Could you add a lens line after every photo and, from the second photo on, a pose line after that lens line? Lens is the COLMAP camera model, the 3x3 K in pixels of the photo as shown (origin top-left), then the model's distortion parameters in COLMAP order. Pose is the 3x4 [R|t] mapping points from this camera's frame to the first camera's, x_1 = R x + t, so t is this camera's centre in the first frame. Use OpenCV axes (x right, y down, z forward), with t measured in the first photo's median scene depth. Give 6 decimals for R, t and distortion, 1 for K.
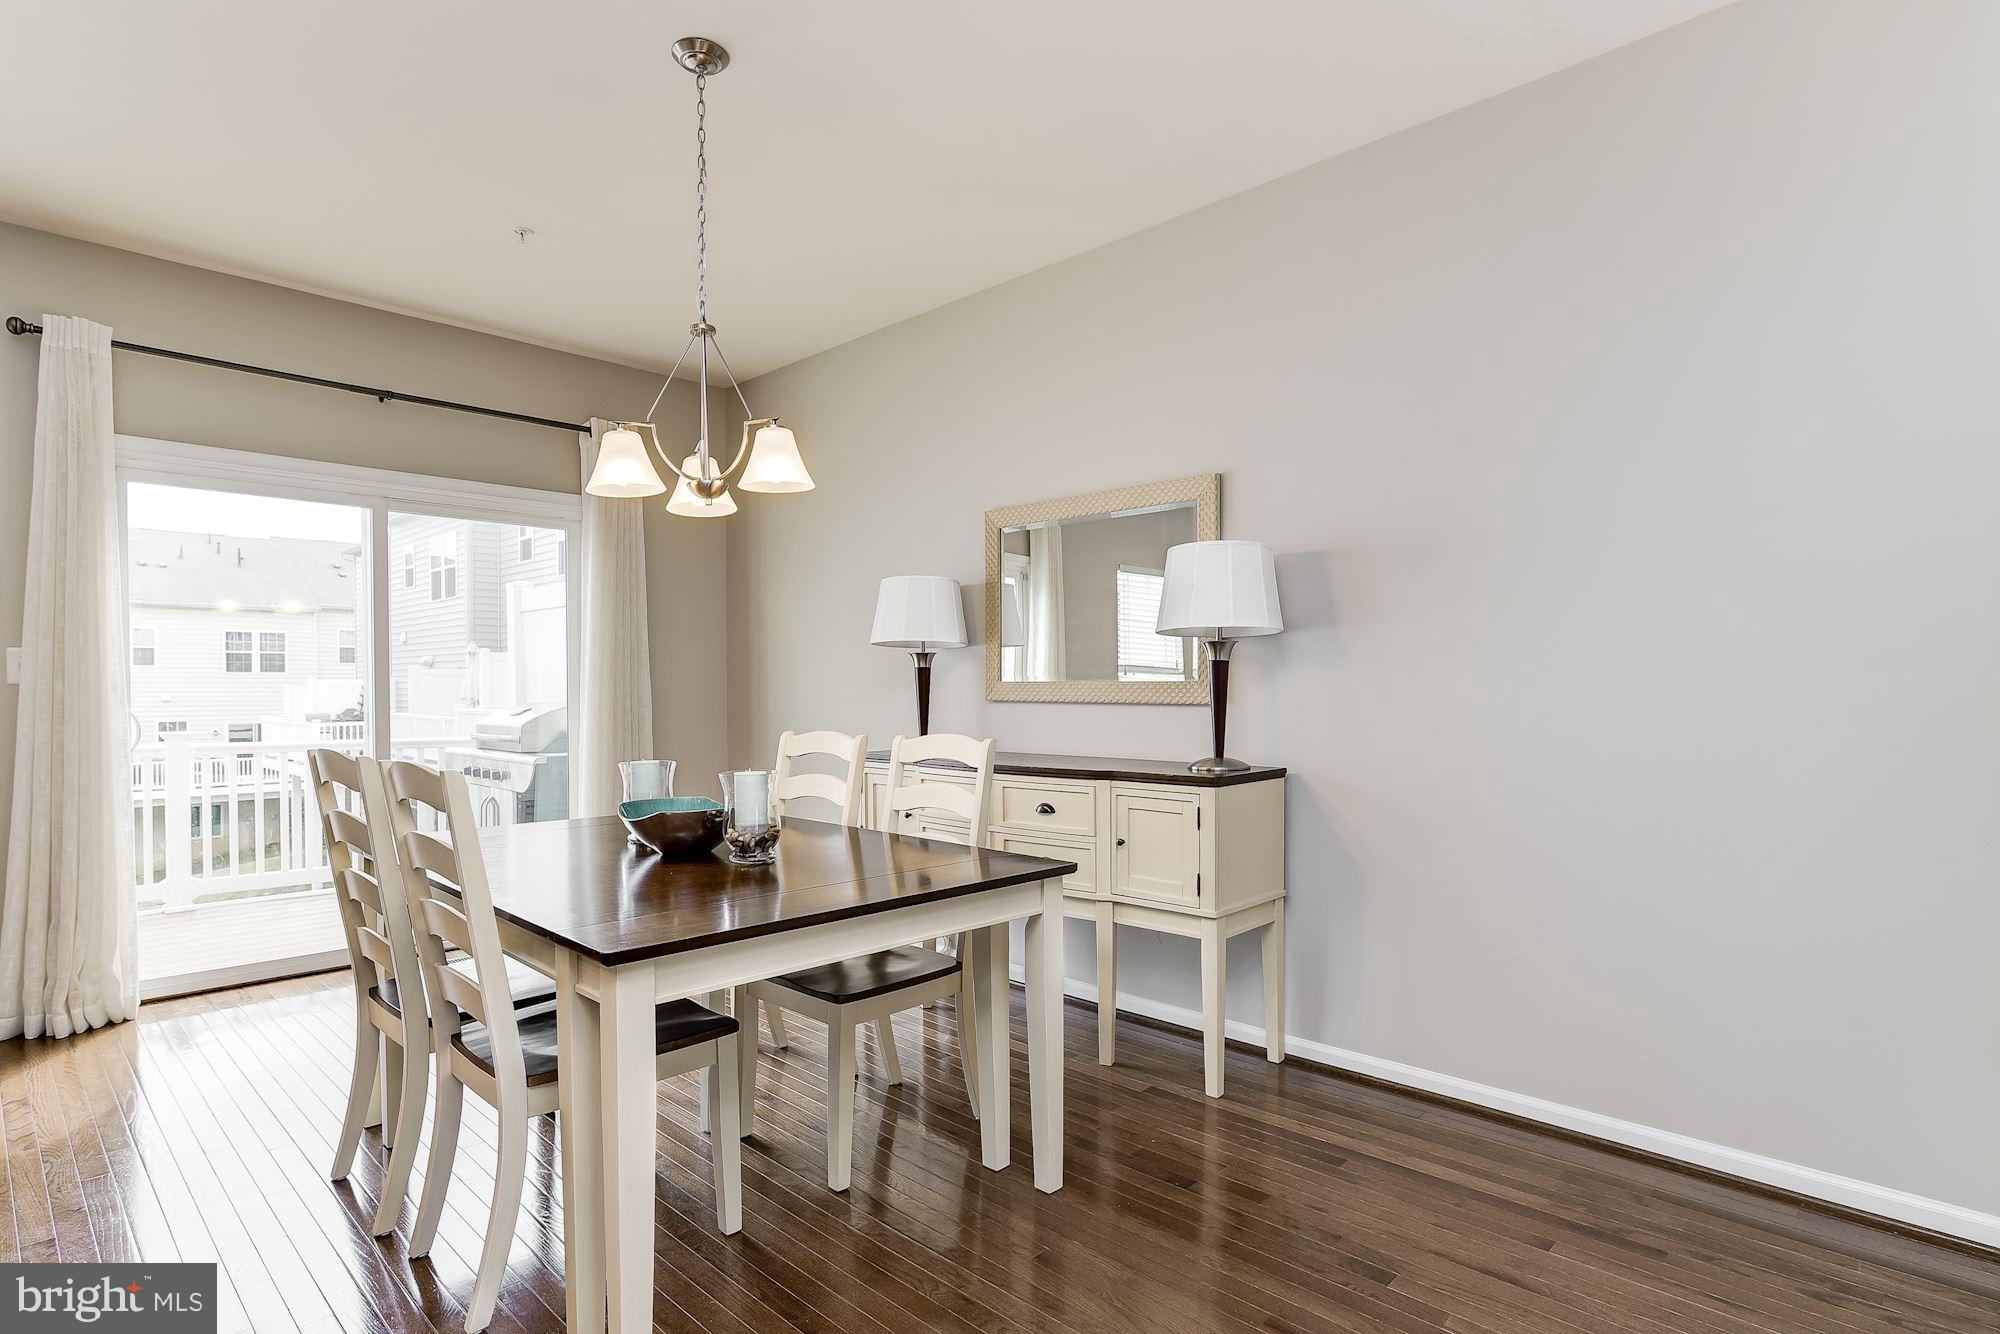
lens RADIAL K [[1009.8, 0, 997.3], [0, 1009.8, 682.7], [0, 0, 1]] dist [0.001606, 0.000636]
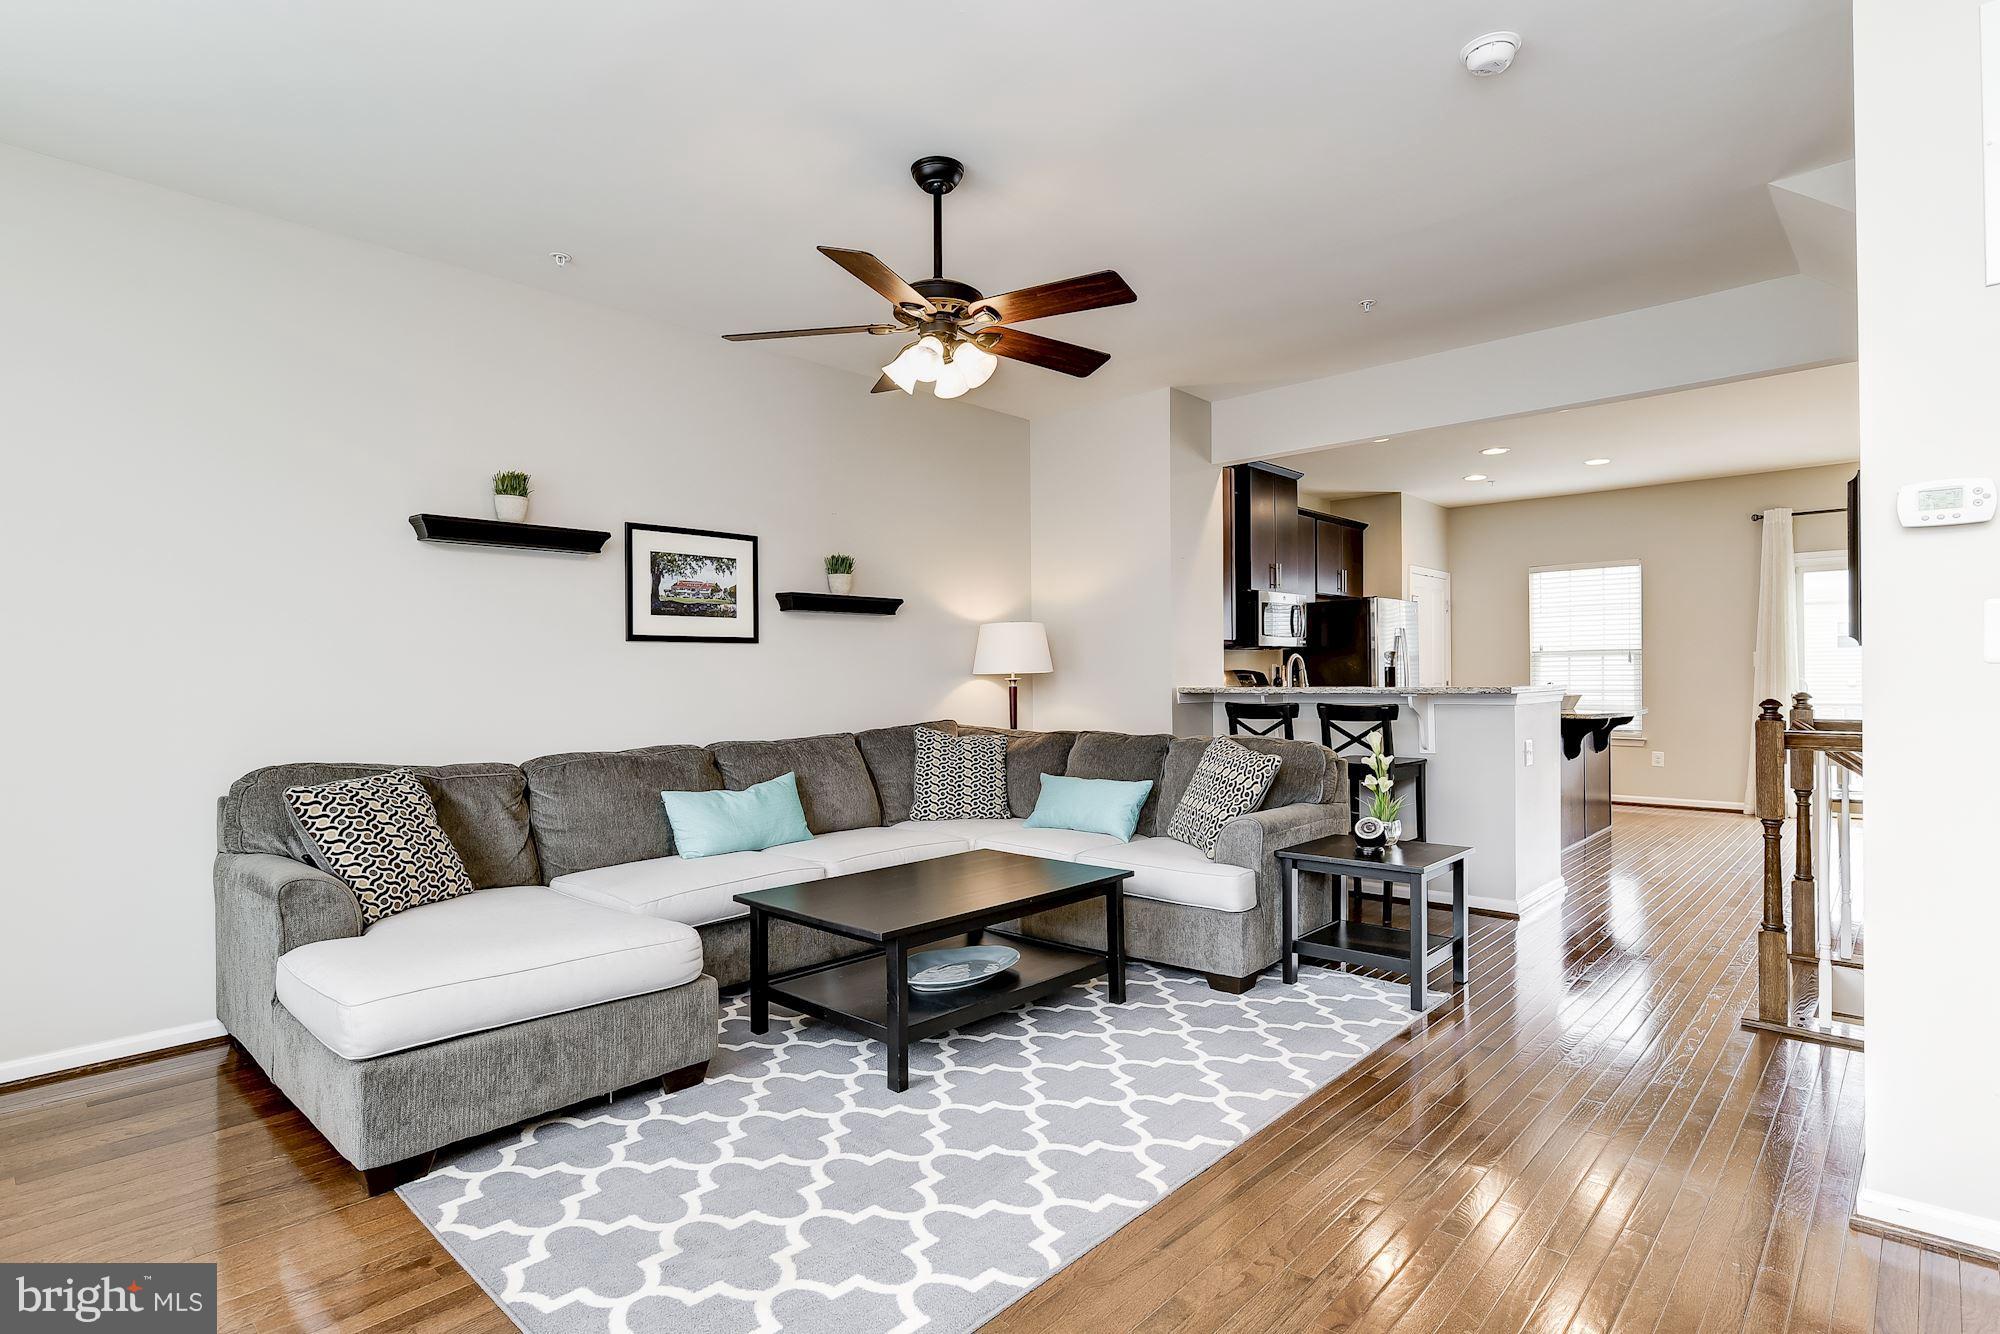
lens RADIAL K [[1000.8, 0, 998.4], [0, 1000.8, 672.6], [0, 0, 1]] dist [-0.009648, 0.001684]
pose [[0.028359, -0.002268, -0.999595, 1.176307], [0.013290, 0.999910, -0.001892, -0.003647], [0.999509, -0.013231, 0.028386, -0.760307]]
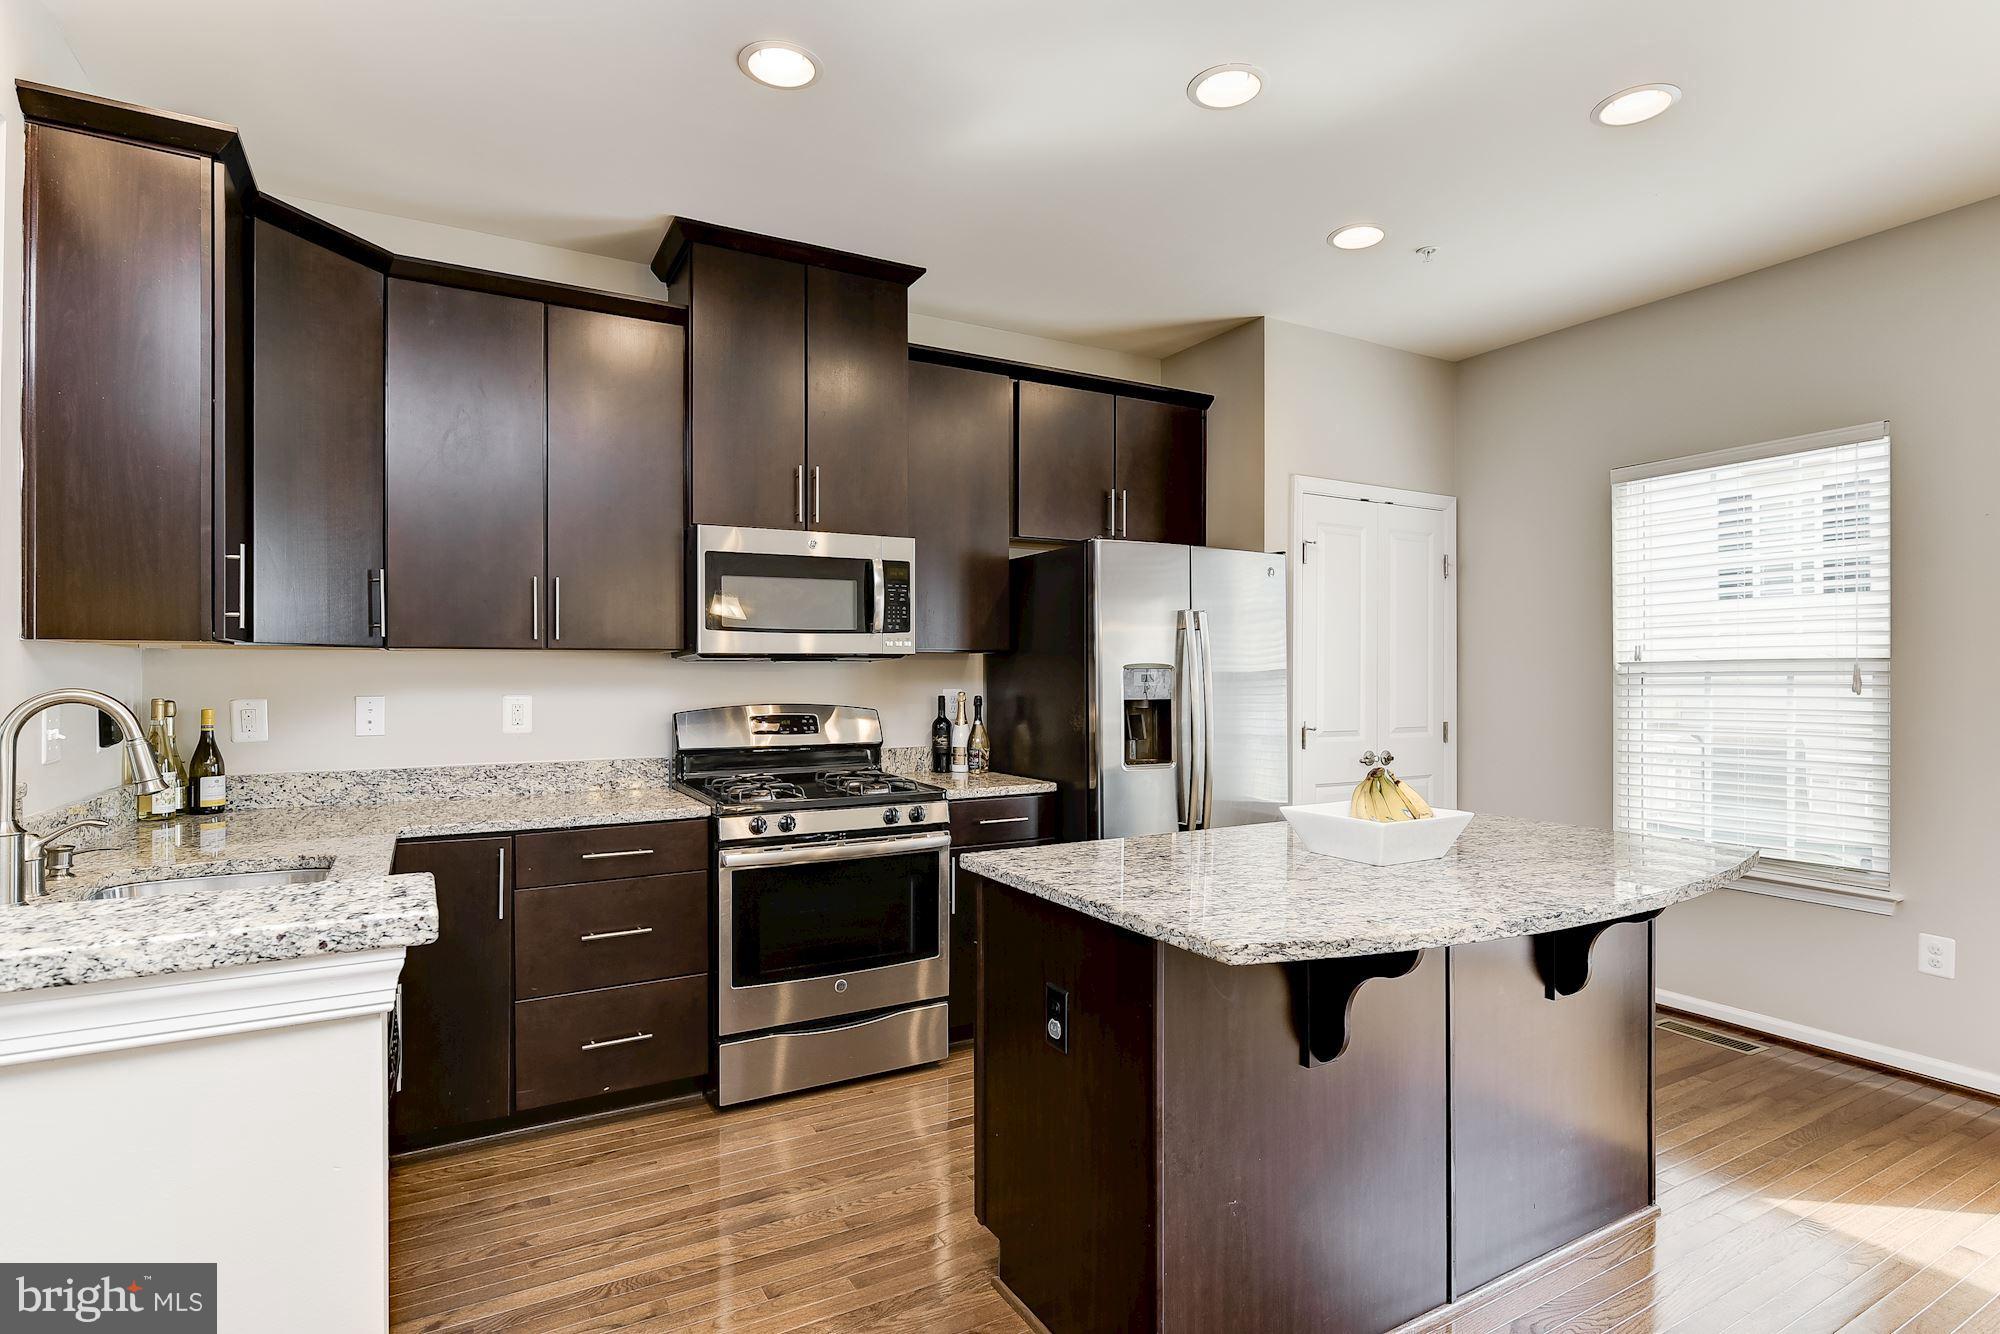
lens RADIAL K [[1000.8, 0, 998.4], [0, 1000.8, 672.6], [0, 0, 1]] dist [-0.009648, 0.001684]
pose [[-0.286227, -0.000937, -0.958161, 0.008013], [0.005474, 0.999982, -0.002613, -0.031617], [0.958146, -0.005993, -0.286217, 0.263378]]
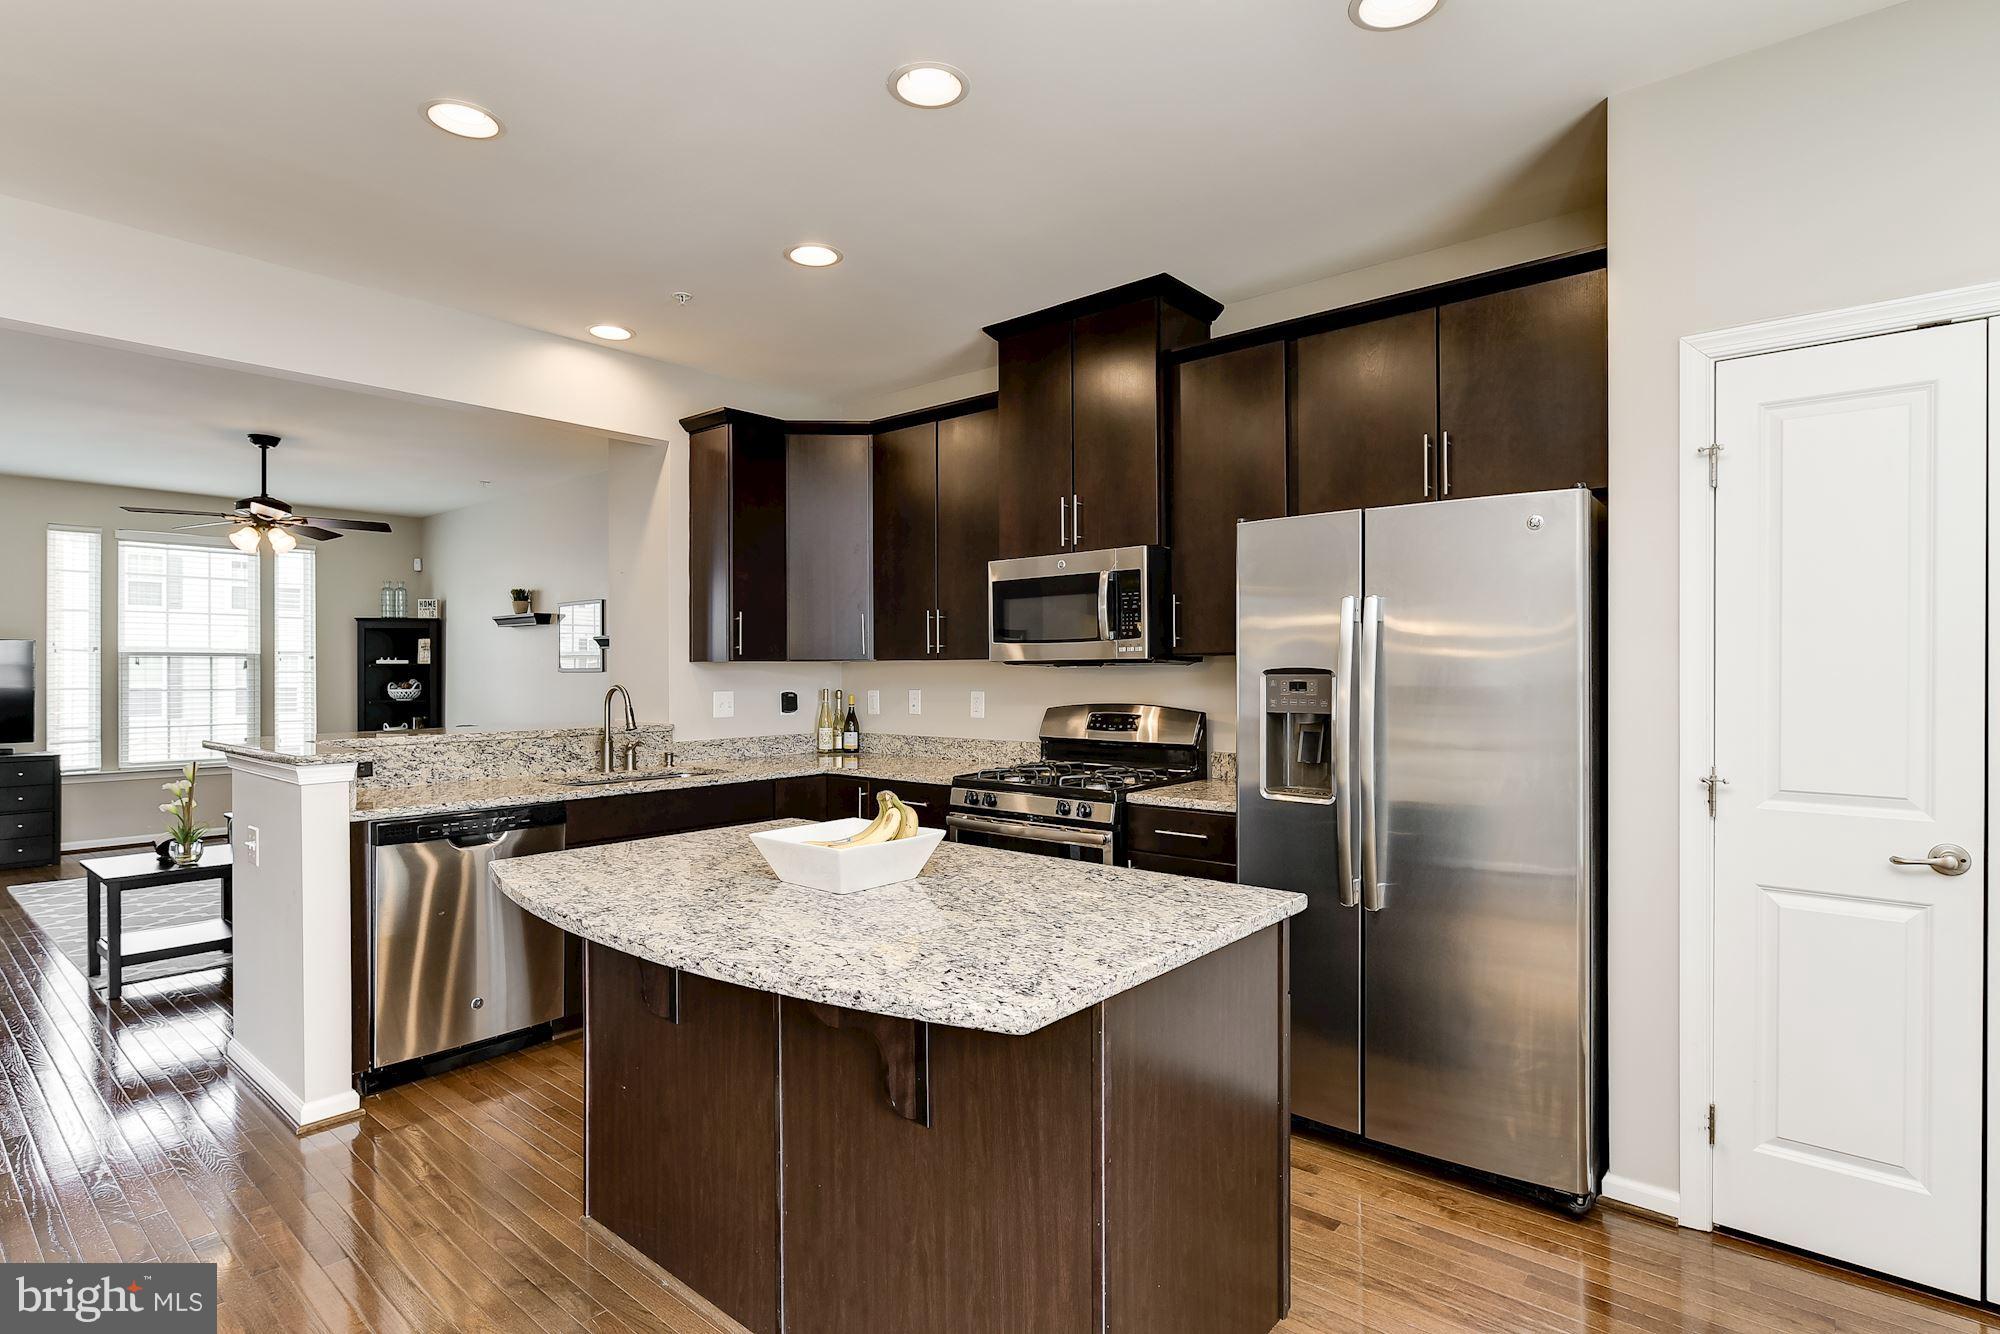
lens RADIAL K [[1000.8, 0, 998.4], [0, 1000.8, 672.6], [0, 0, 1]] dist [-0.009648, 0.001684]
pose [[-0.997921, 0.002702, -0.064386, -0.644410], [0.002750, 0.999996, -0.000646, -0.038512], [0.064384, -0.000822, -0.997925, 0.848540]]
